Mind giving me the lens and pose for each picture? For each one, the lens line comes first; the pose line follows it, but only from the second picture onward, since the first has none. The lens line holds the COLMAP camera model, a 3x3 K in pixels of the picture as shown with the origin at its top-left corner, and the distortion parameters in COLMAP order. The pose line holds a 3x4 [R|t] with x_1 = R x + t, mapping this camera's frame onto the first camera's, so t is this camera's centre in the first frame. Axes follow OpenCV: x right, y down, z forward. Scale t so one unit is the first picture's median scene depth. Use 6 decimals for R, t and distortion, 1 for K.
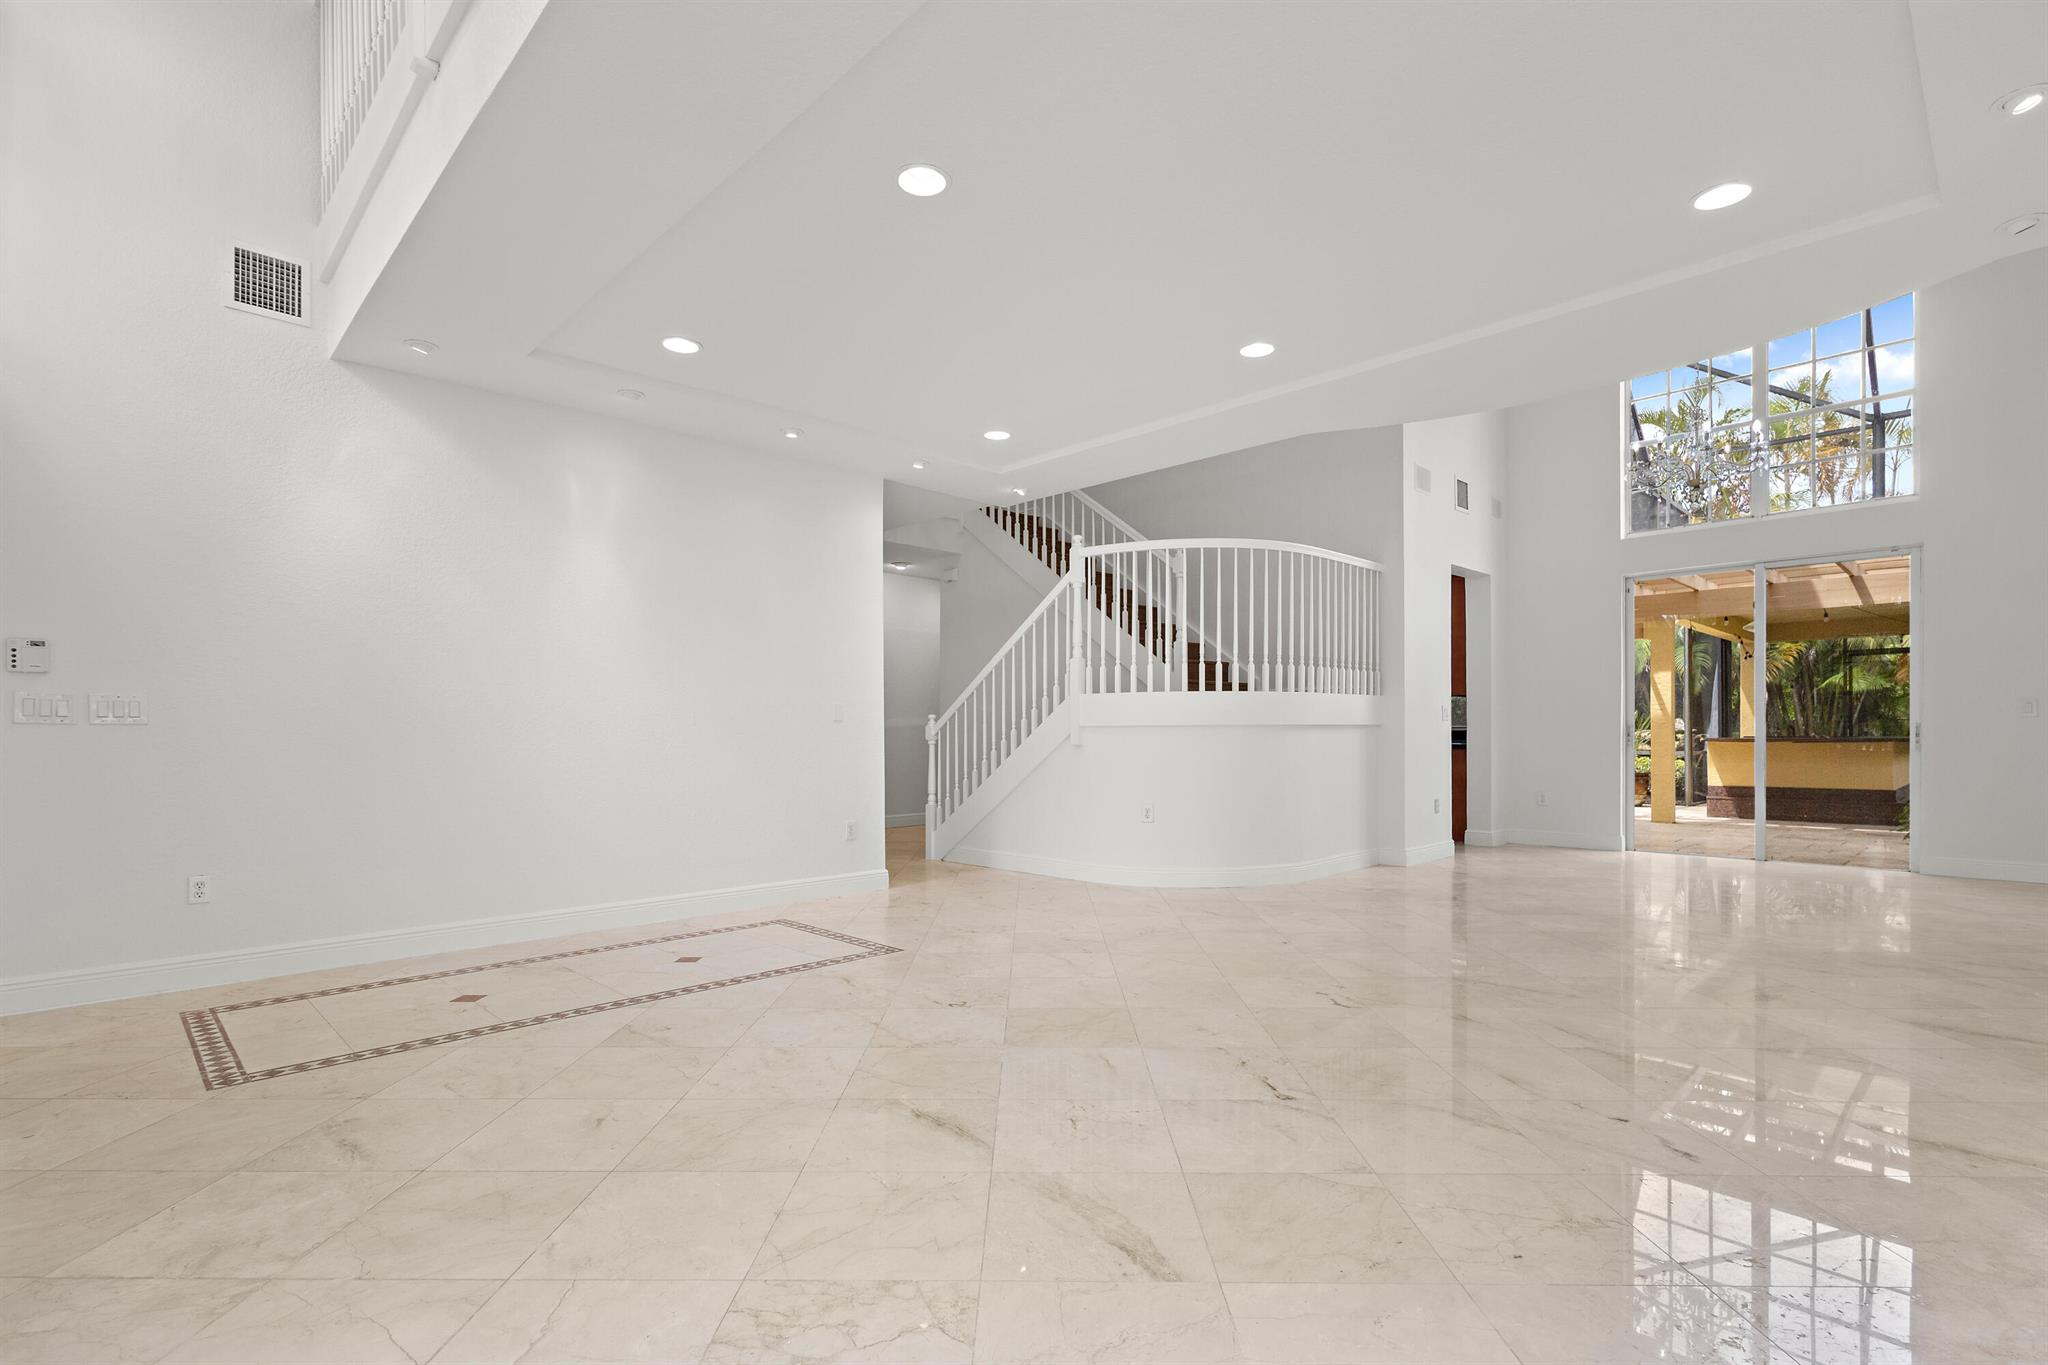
lens RADIAL K [[941.8, 0, 998.8], [0, 941.8, 737.7], [0, 0, 1]] dist [0.004430, 0.000181]
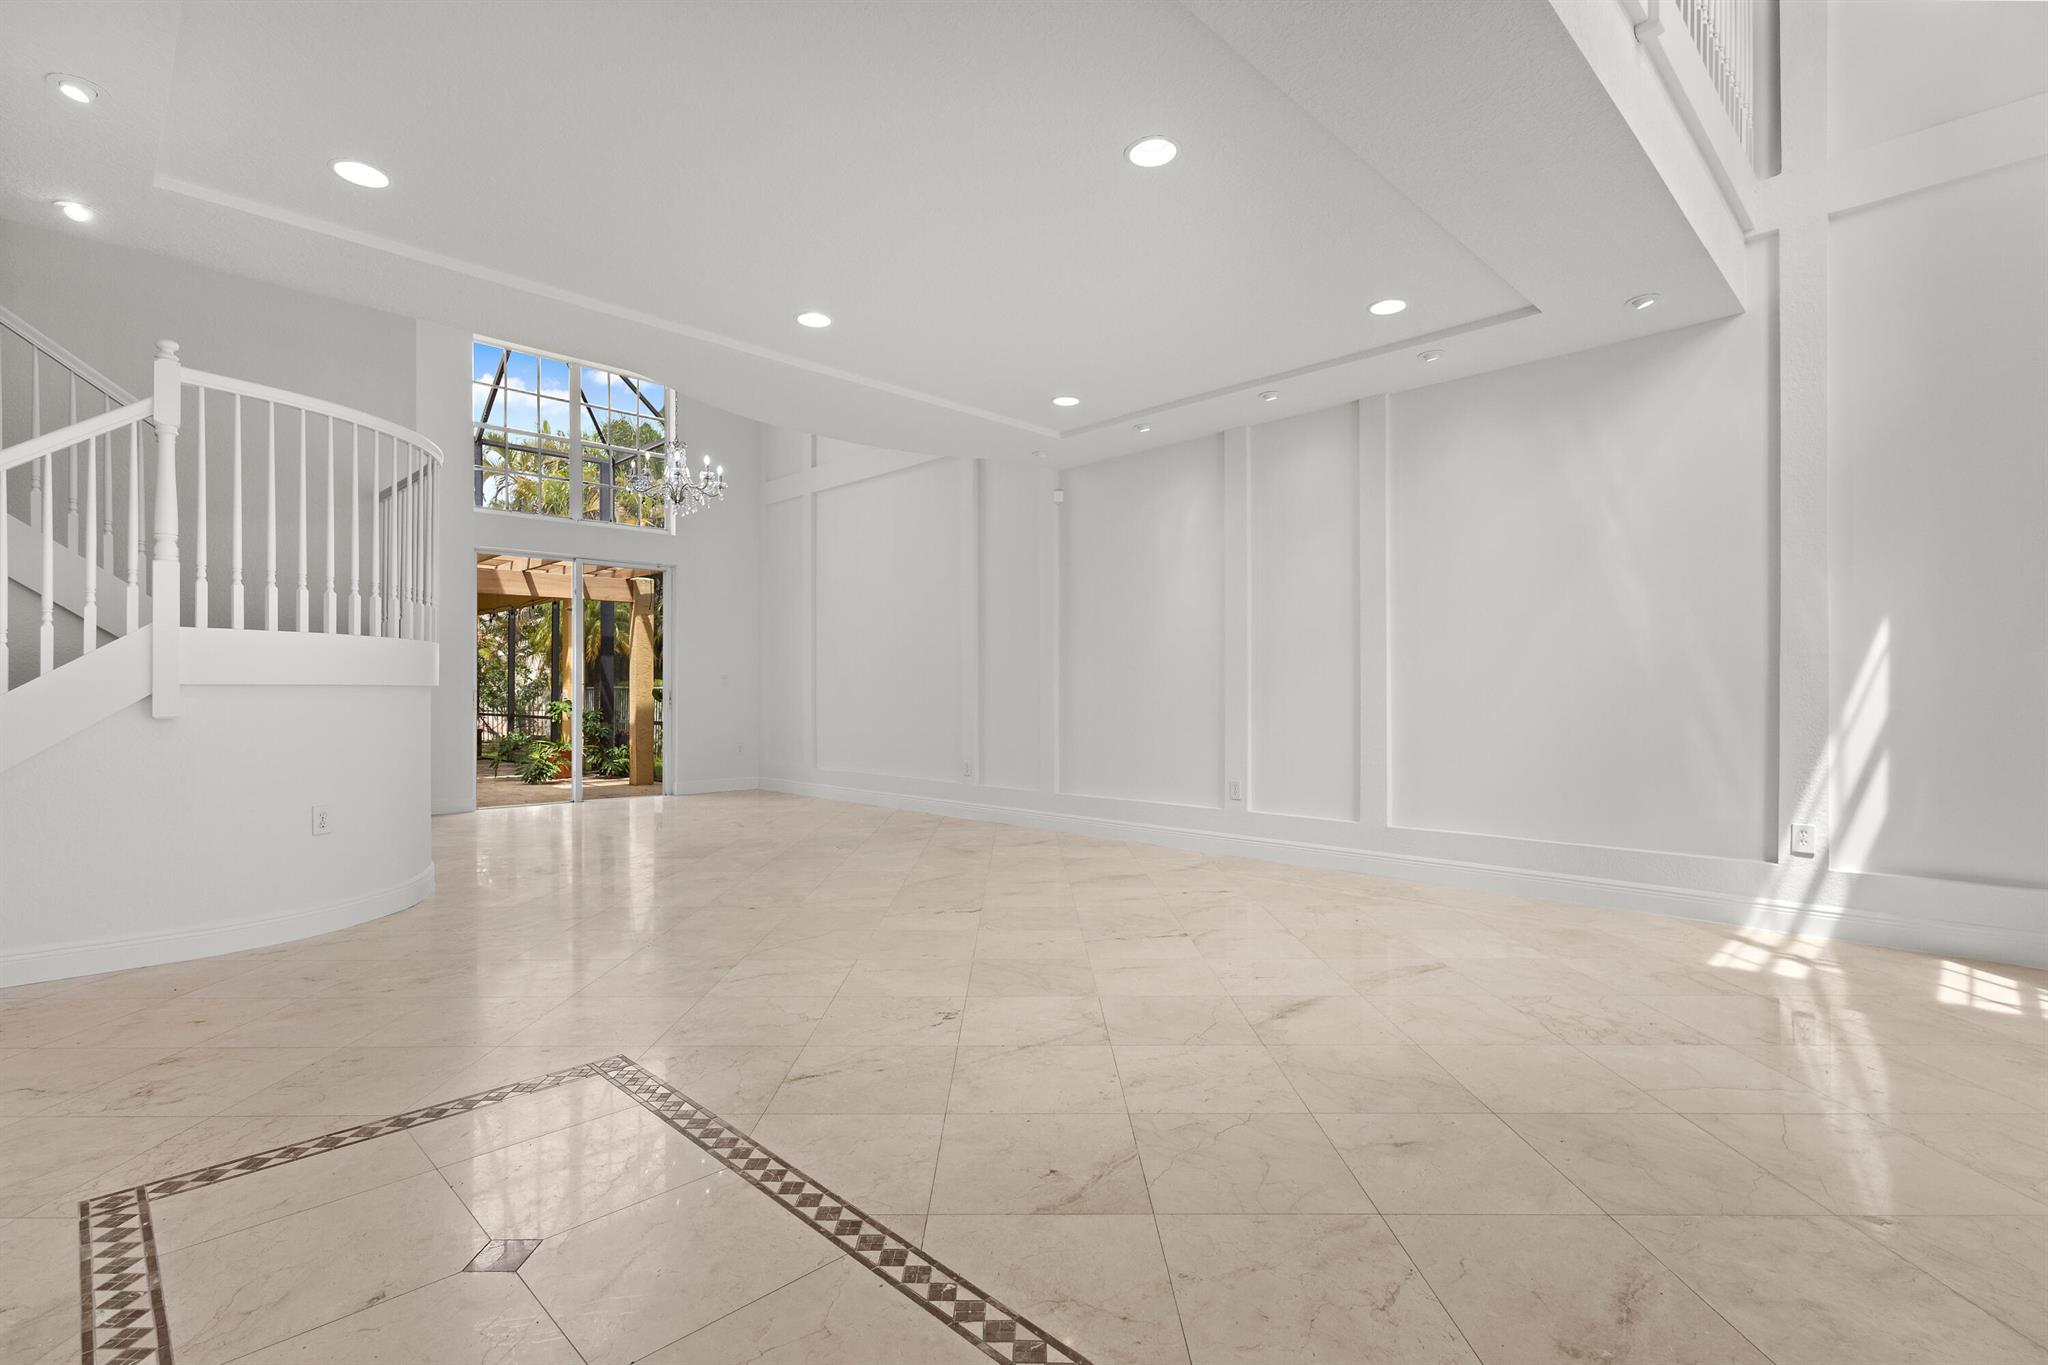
lens RADIAL K [[941.8, 0, 1020.7], [0, 941.8, 687.8], [0, 0, 1]] dist [0.004430, 0.000181]
pose [[-0.014630, 0.009831, 0.999845, -1.304342], [0.007128, 0.999927, -0.009727, -0.002267], [-0.999868, 0.006985, -0.014699, 1.382419]]
